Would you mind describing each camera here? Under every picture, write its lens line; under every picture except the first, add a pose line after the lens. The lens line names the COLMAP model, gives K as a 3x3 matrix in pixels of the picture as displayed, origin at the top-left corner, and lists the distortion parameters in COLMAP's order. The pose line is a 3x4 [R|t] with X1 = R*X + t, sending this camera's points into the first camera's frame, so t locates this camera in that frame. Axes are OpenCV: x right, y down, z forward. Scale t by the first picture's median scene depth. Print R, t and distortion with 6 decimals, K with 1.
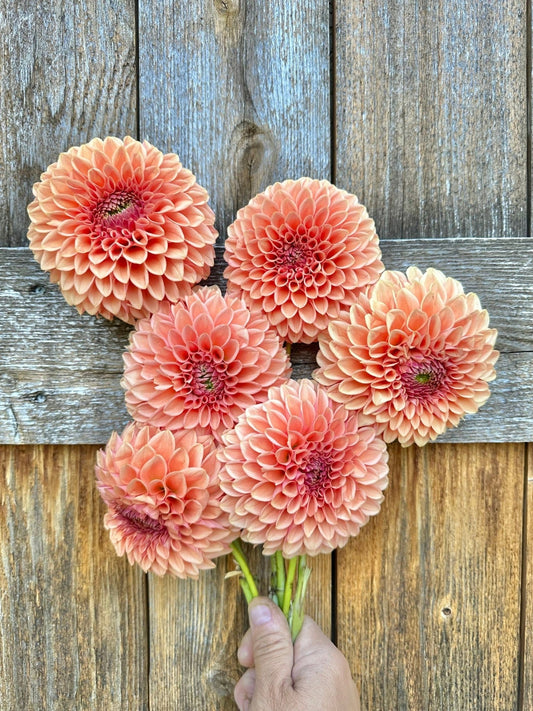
lens RADIAL K [[487.7, 0, 266.5], [0, 487.7, 355.5], [0, 0, 1]] dist [-0.021757, 0.000910]
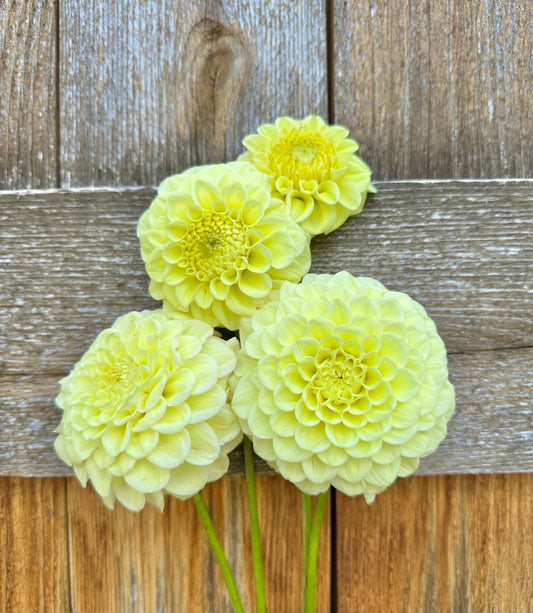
lens RADIAL K [[494.2, 0, 269.4], [0, 494.2, 318.5], [0, 0, 1]] dist [-0.037847, 0.006652]
pose [[0.999928, -0.003177, 0.011593, 0.038539], [0.003292, 0.999945, -0.009923, -0.034562], [-0.011560, 0.009960, 0.999884, 0.287702]]
